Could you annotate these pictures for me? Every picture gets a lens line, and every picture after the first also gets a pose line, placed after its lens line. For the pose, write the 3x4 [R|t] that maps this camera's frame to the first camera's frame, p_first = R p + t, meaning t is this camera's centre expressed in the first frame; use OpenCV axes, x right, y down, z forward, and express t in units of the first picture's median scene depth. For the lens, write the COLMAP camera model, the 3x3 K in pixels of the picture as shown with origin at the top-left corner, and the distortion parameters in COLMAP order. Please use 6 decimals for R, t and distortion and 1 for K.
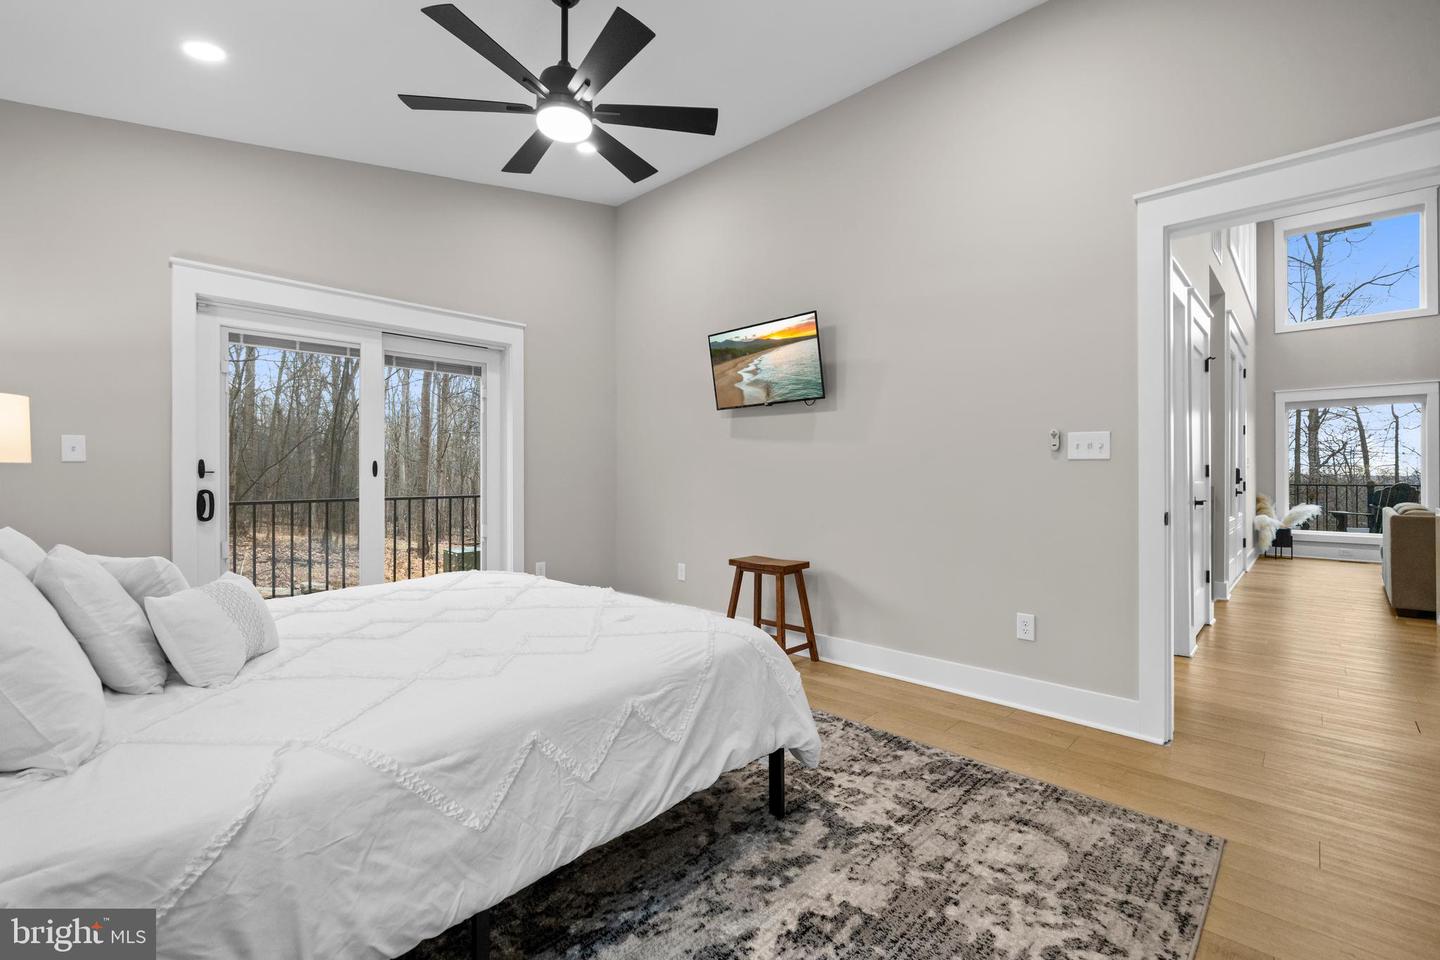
lens RADIAL K [[612.7, 0, 729.8], [0, 612.7, 469.3], [0, 0, 1]] dist [-0.001860, 0.000770]
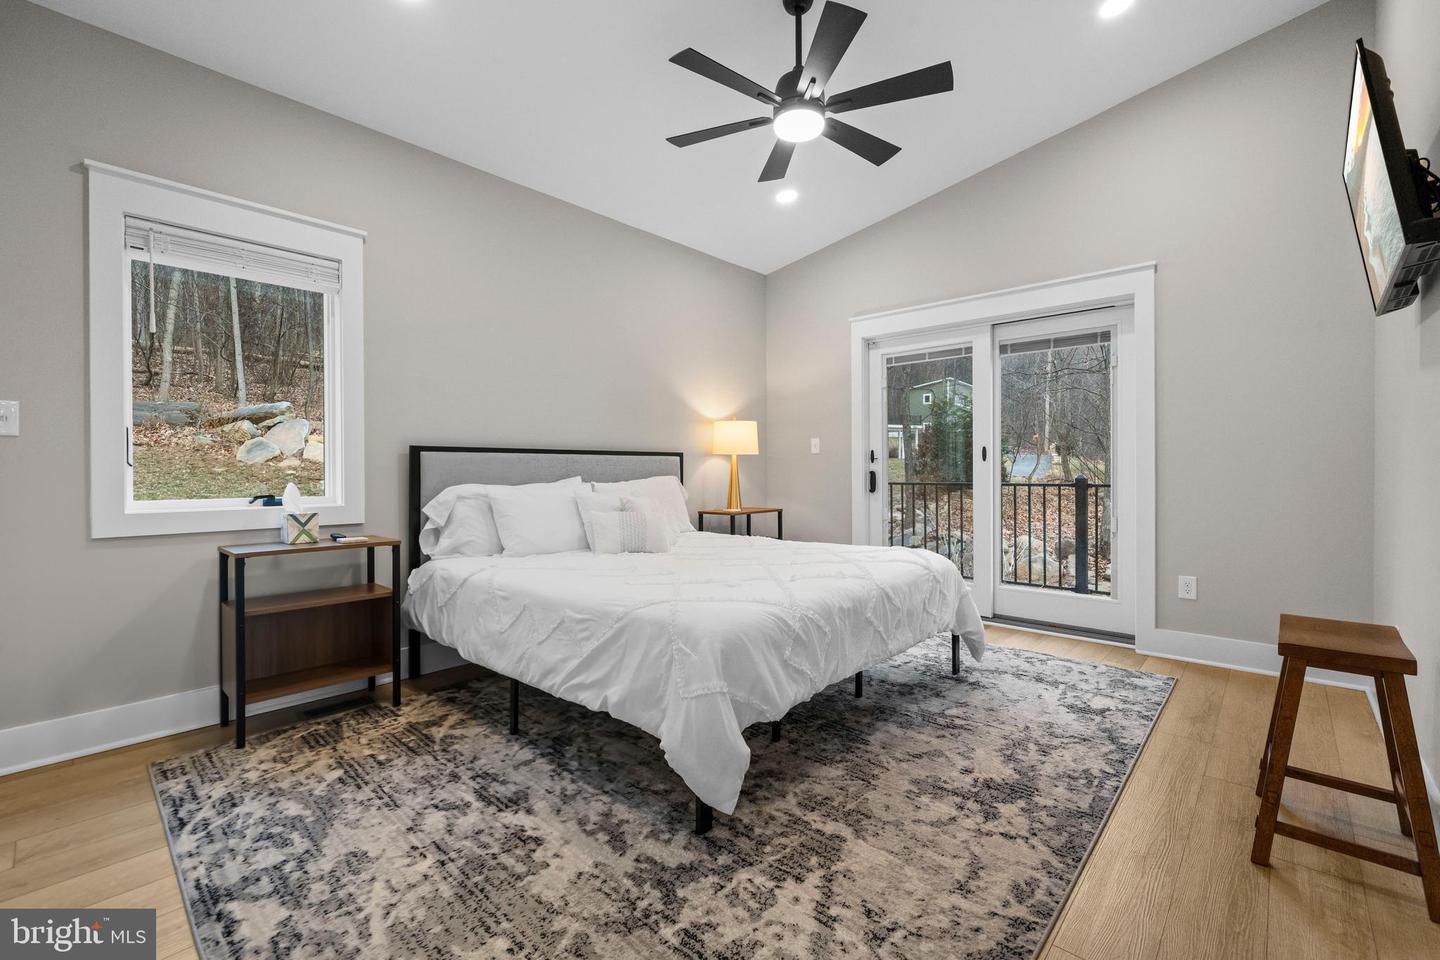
lens RADIAL K [[612.7, 0, 731.5], [0, 612.7, 476.6], [0, 0, 1]] dist [-0.001860, 0.000770]
pose [[0.032358, 0.014565, -0.999370, 0.935157], [0.013228, 0.999800, 0.015000, 0.033421], [0.999389, -0.013705, 0.032158, 0.988564]]
